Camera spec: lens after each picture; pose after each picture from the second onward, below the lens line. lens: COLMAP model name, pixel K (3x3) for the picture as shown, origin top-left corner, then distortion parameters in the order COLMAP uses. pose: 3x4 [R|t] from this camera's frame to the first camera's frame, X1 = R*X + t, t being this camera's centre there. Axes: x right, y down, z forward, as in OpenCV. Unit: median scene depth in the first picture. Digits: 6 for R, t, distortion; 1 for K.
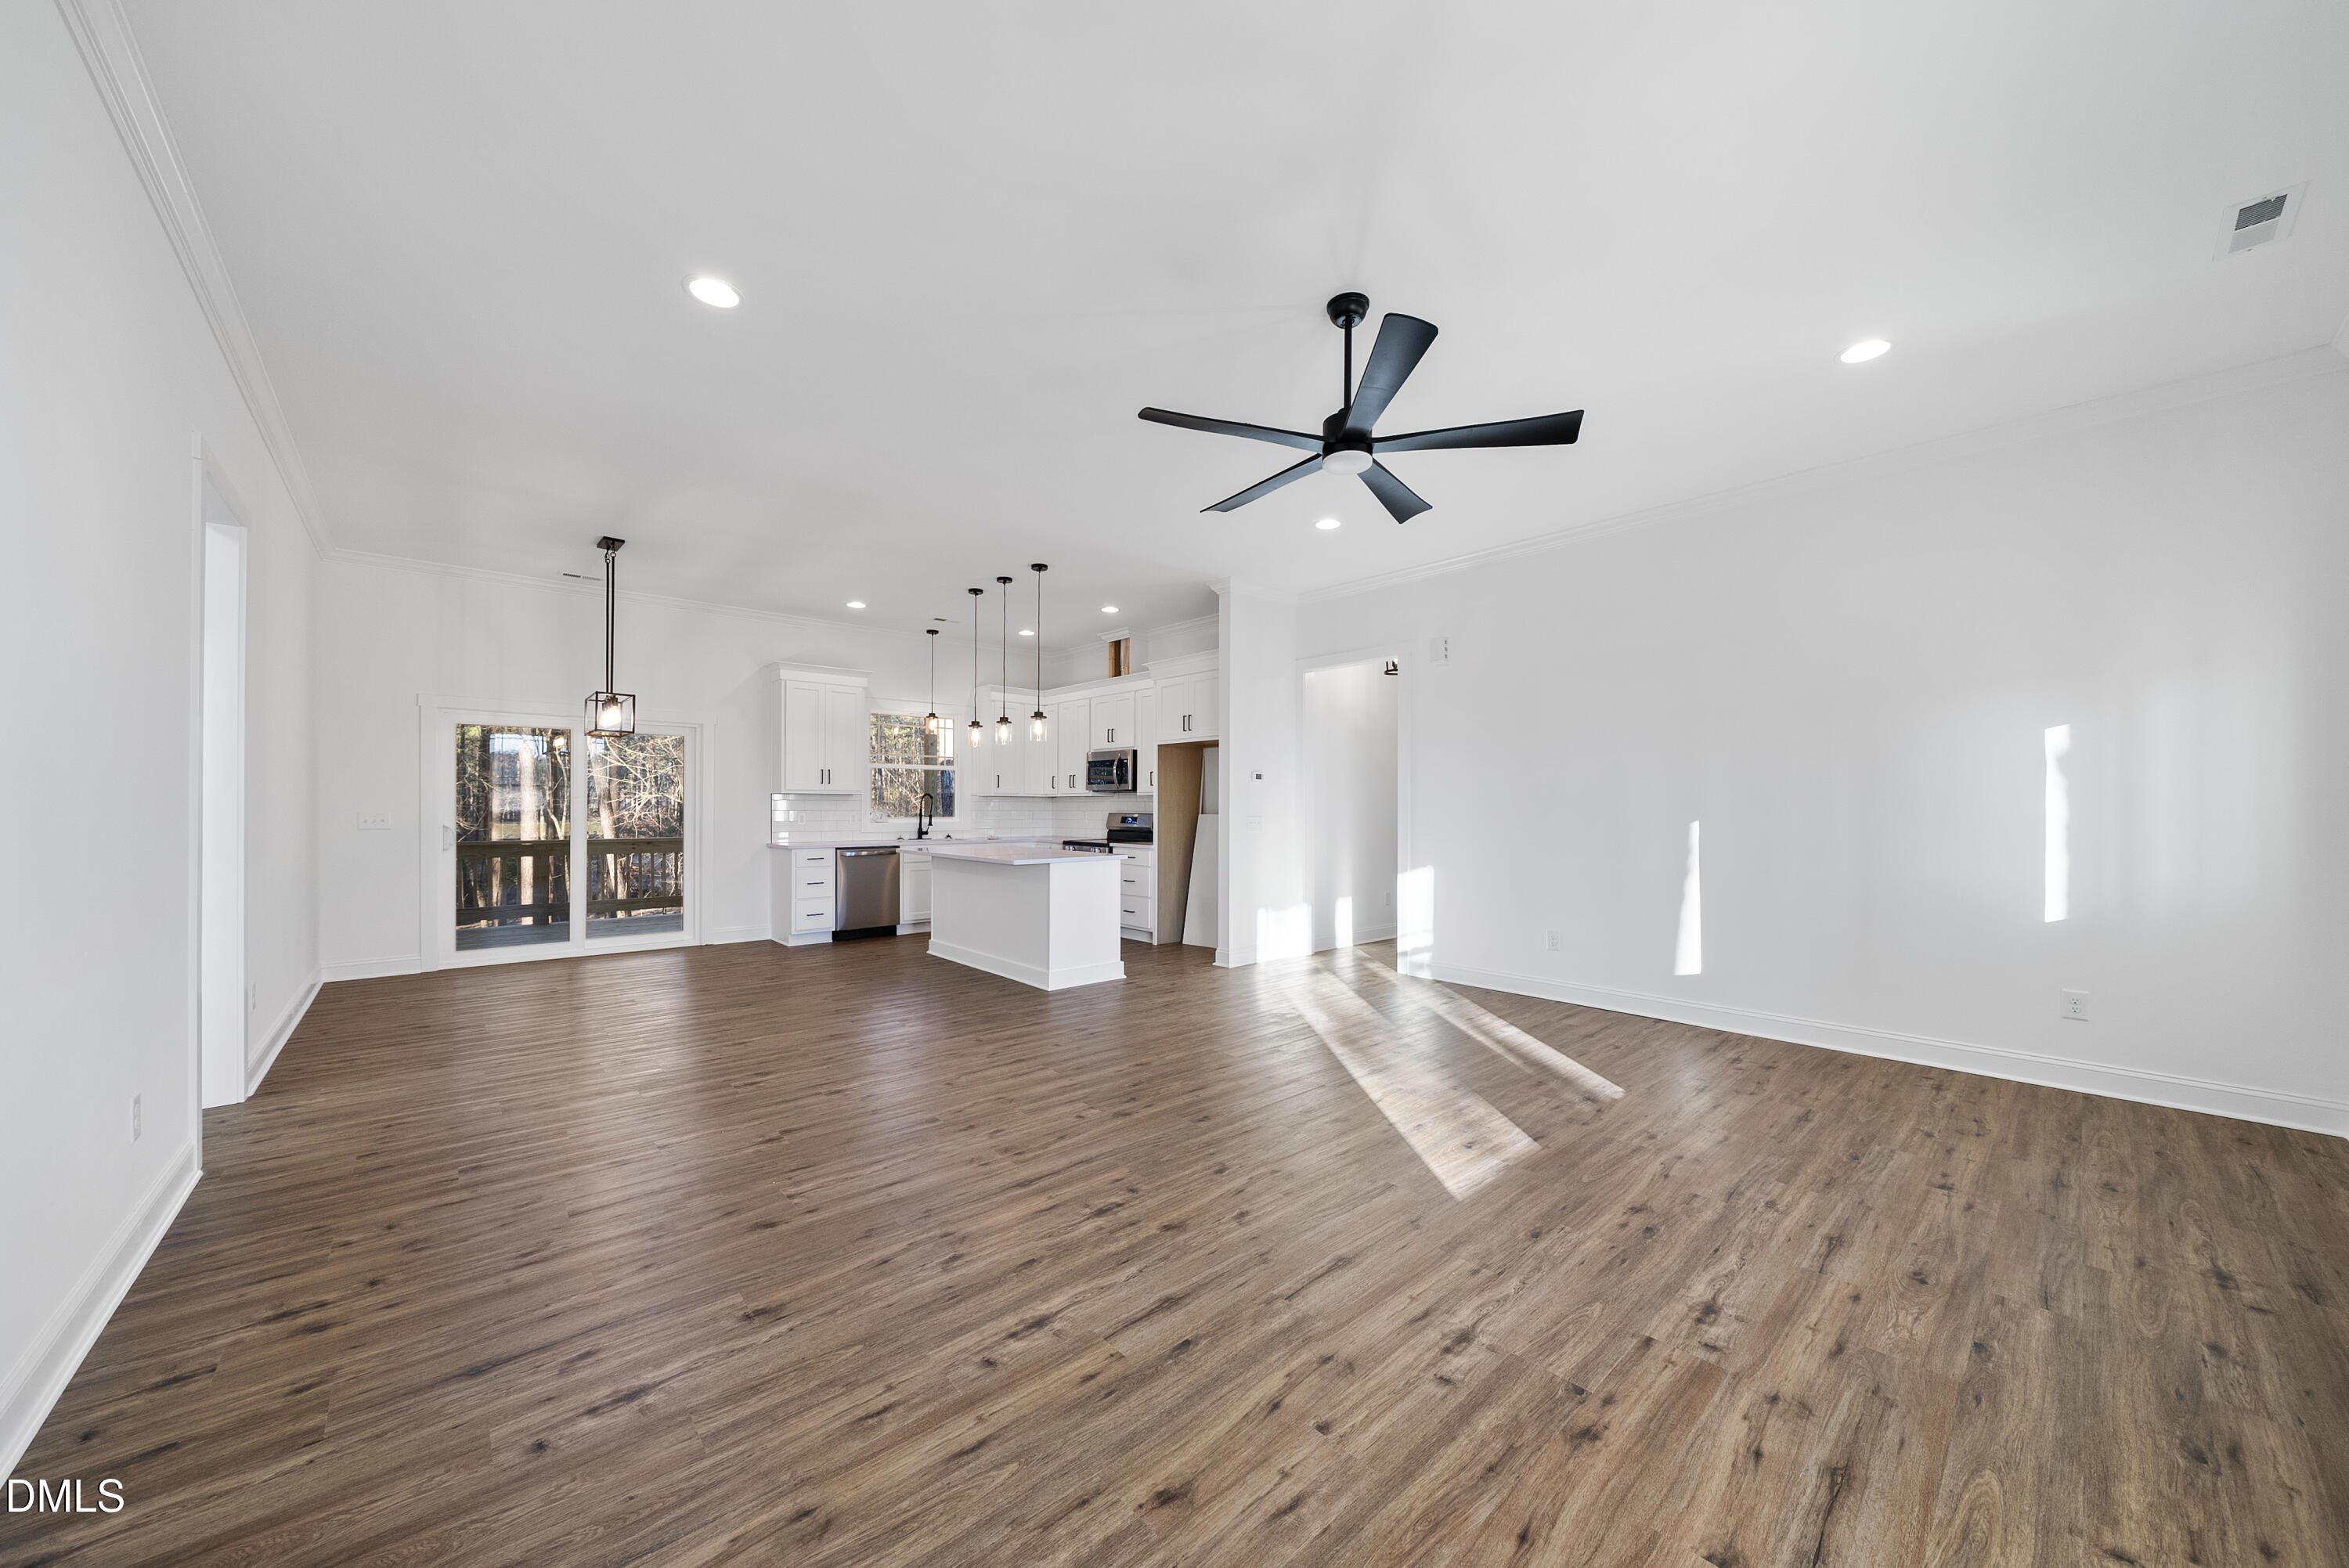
lens RADIAL K [[826.5, 0, 1178.2], [0, 826.5, 802.9], [0, 0, 1]] dist [-0.006877, -0.000248]
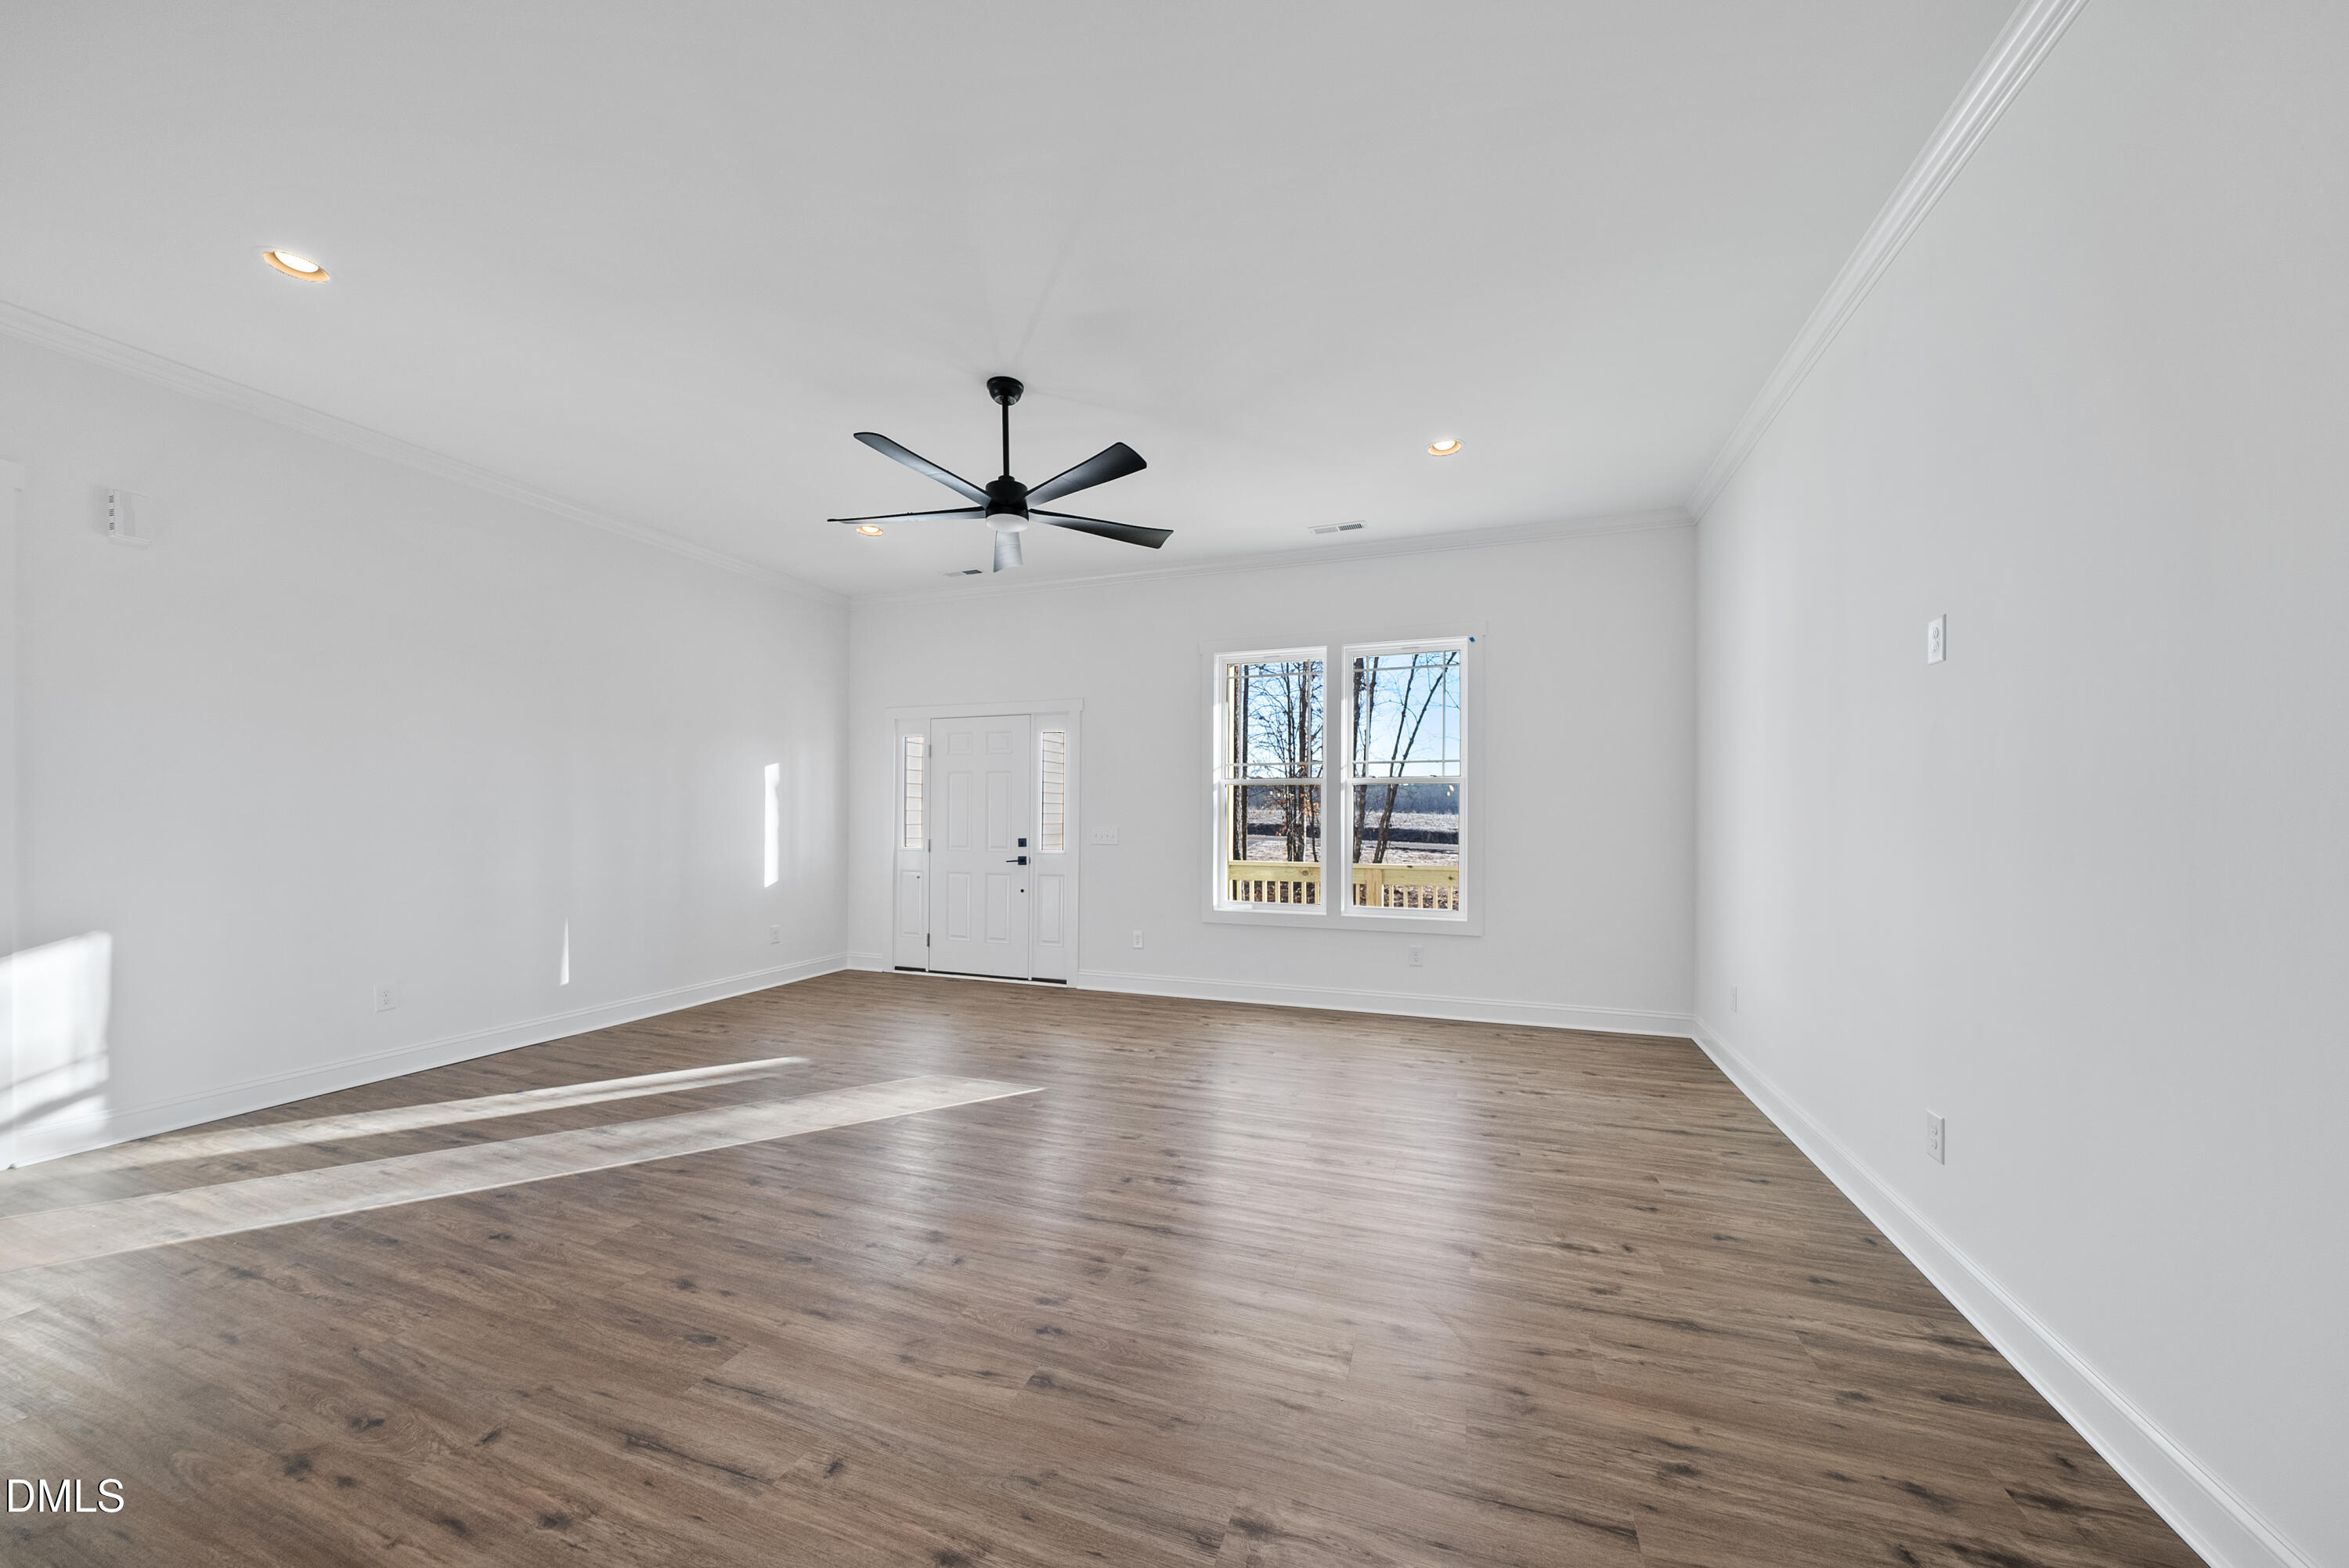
lens RADIAL K [[814.9, 0, 1177.9], [0, 814.9, 824.4], [0, 0, 1]] dist [-0.008030, -0.000089]
pose [[-0.469842, -0.012559, 0.882661, -0.804445], [-0.009286, 0.999914, 0.009285, 0.001769], [-0.882702, -0.003834, -0.469918, 1.152401]]
